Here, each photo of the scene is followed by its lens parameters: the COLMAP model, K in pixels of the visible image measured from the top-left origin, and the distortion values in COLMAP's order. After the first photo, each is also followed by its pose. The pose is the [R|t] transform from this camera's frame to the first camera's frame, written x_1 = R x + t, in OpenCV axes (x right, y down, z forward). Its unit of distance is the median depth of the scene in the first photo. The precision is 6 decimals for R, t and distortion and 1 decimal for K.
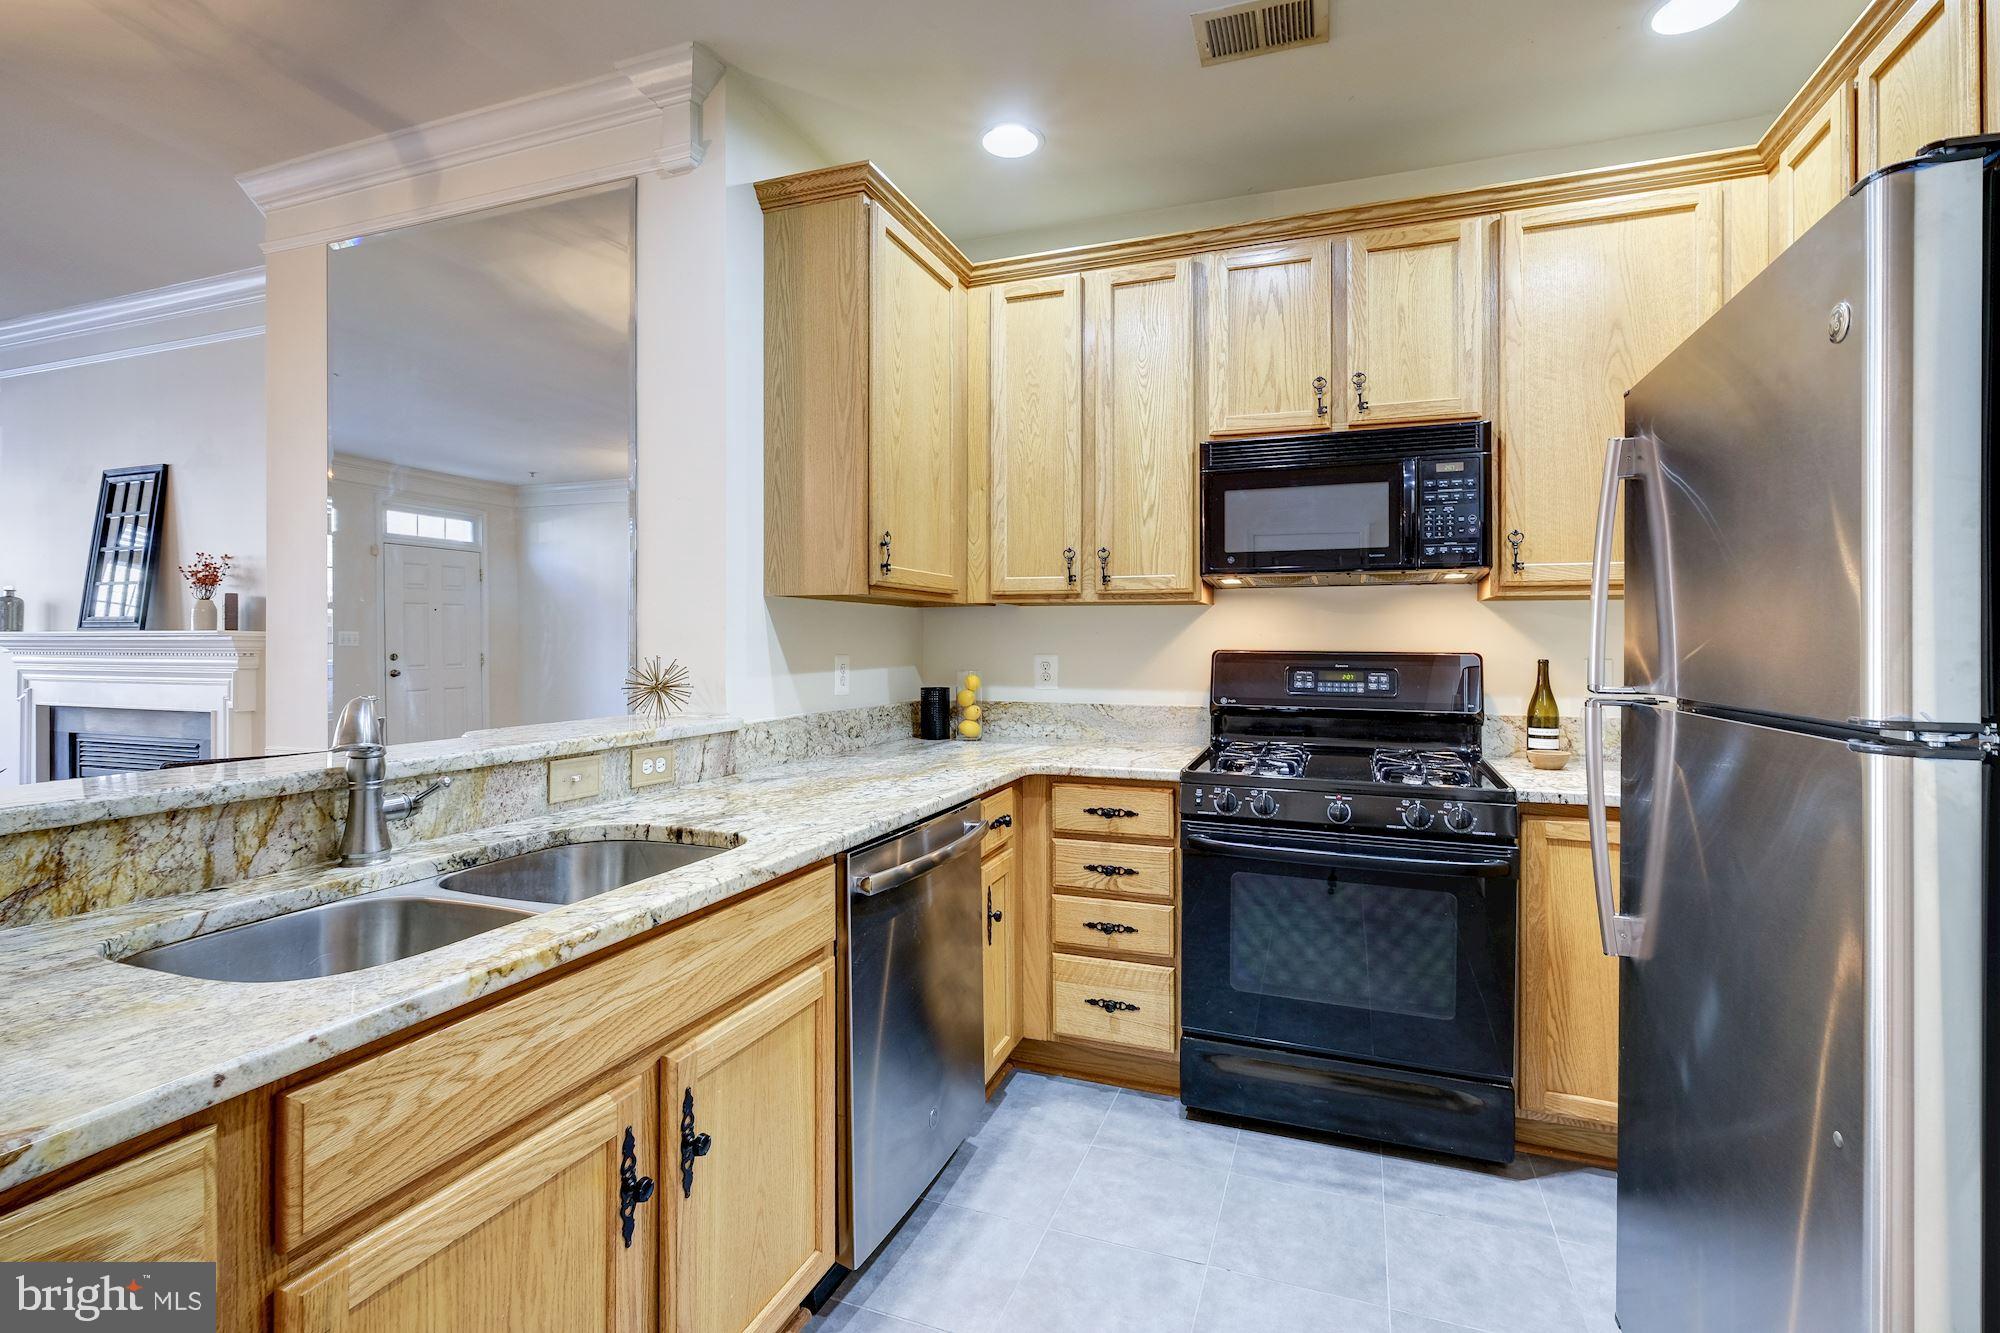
lens RADIAL K [[880.8, 0, 1029.2], [0, 880.8, 631.9], [0, 0, 1]] dist [0.000965, -0.000082]
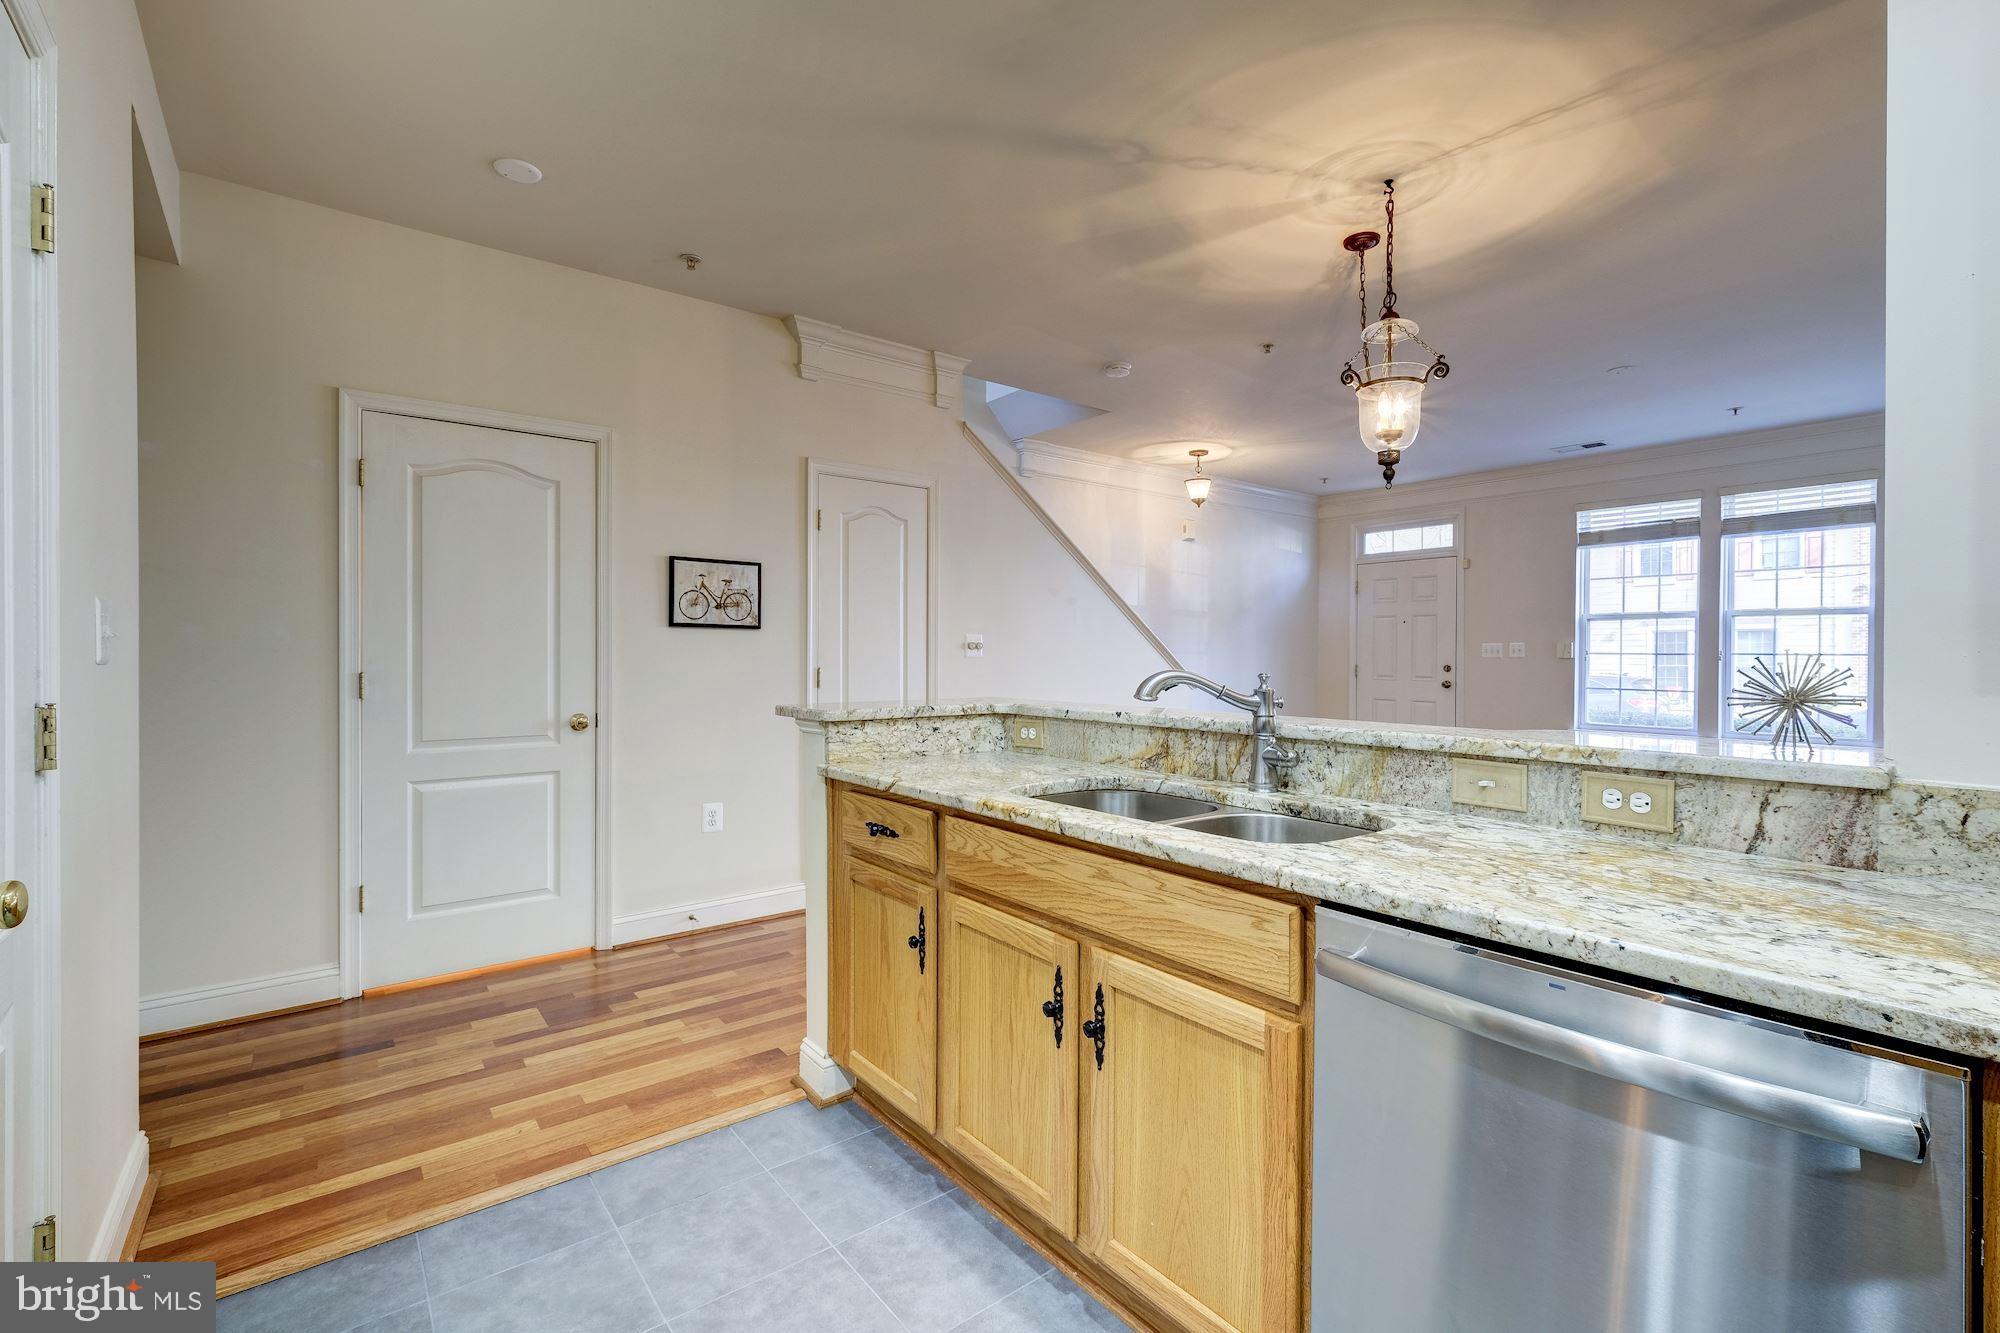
lens RADIAL K [[905.1, 0, 977.0], [0, 905.1, 656.9], [0, 0, 1]] dist [-0.001623, -0.000297]
pose [[-0.552595, -0.001089, -0.833449, 0.399569], [0.005802, 0.999970, -0.005153, 0.028780], [0.833430, -0.007683, -0.552572, 0.798106]]
